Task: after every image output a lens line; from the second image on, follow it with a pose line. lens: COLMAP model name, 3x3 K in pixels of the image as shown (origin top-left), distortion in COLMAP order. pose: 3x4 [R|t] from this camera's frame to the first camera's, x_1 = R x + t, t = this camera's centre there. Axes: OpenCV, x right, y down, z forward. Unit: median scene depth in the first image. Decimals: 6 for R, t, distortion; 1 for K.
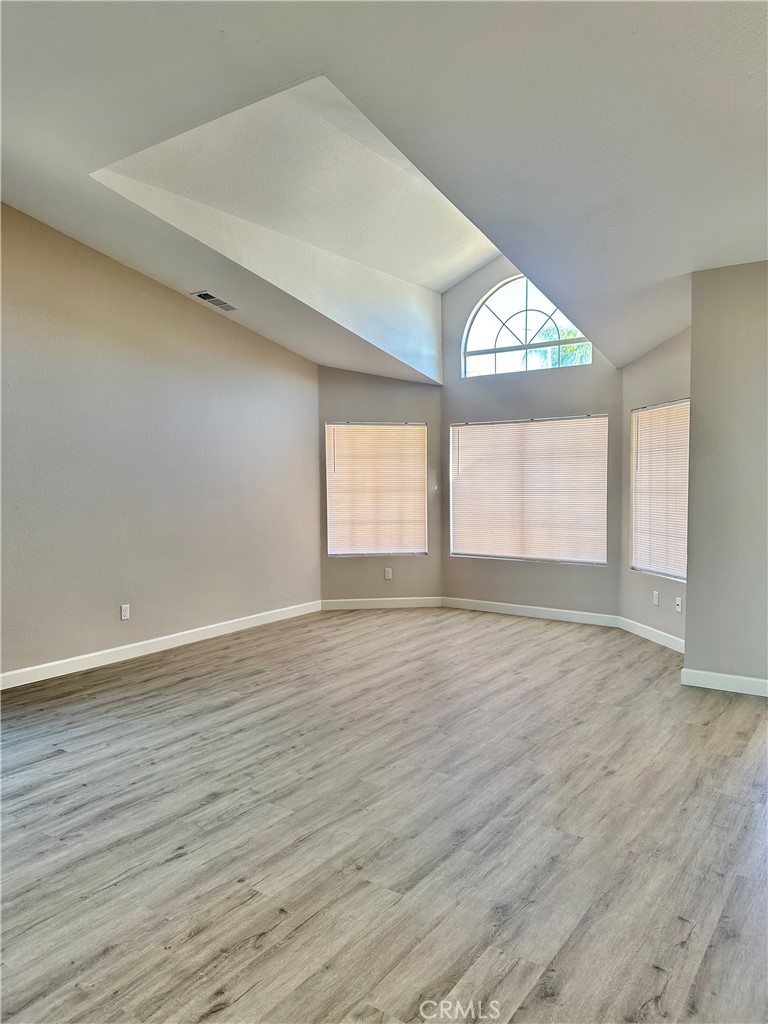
lens RADIAL K [[719.8, 0, 387.2], [0, 719.8, 507.5], [0, 0, 1]] dist [0.052307, -0.065586]
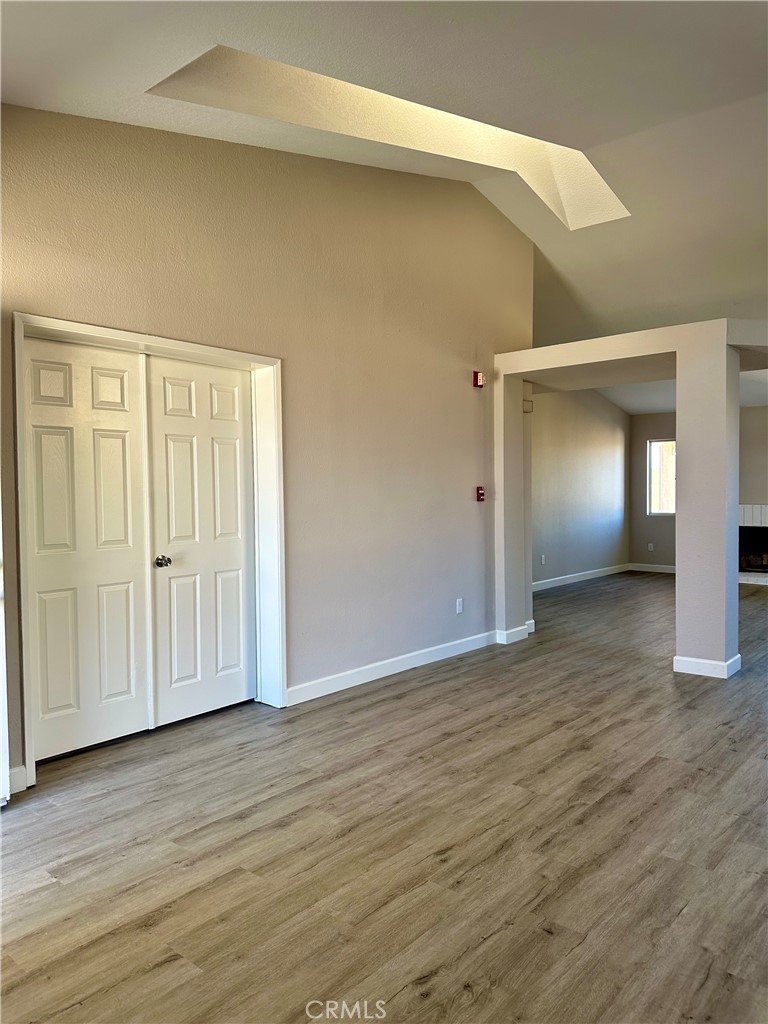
lens RADIAL K [[719.8, 0, 387.2], [0, 719.8, 507.5], [0, 0, 1]] dist [0.052307, -0.065586]
pose [[-0.995461, 0.014610, 0.094043, 0.398713], [0.021153, 0.997395, 0.068966, -0.060495], [-0.092790, 0.070642, -0.993177, 2.390121]]
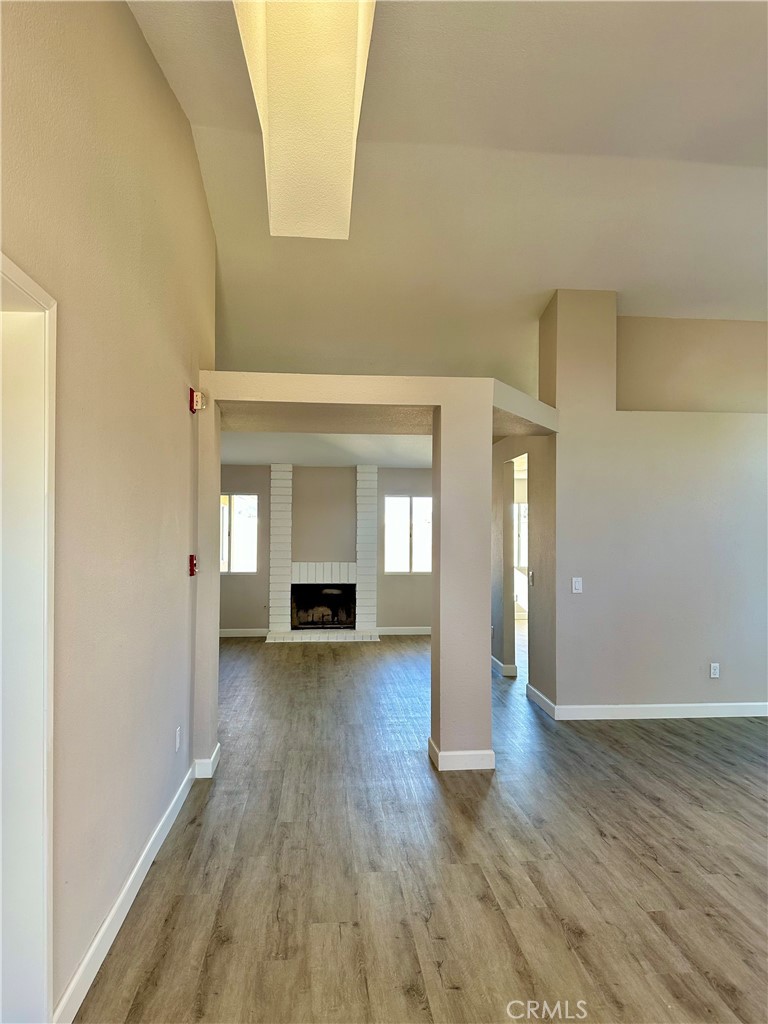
lens RADIAL K [[719.8, 0, 387.2], [0, 719.8, 507.5], [0, 0, 1]] dist [0.052307, -0.065586]
pose [[-0.755826, -0.018403, -0.654514, 1.053782], [-0.026064, 0.999658, 0.001992, -0.081298], [0.654253, 0.018565, -0.756048, 1.551621]]
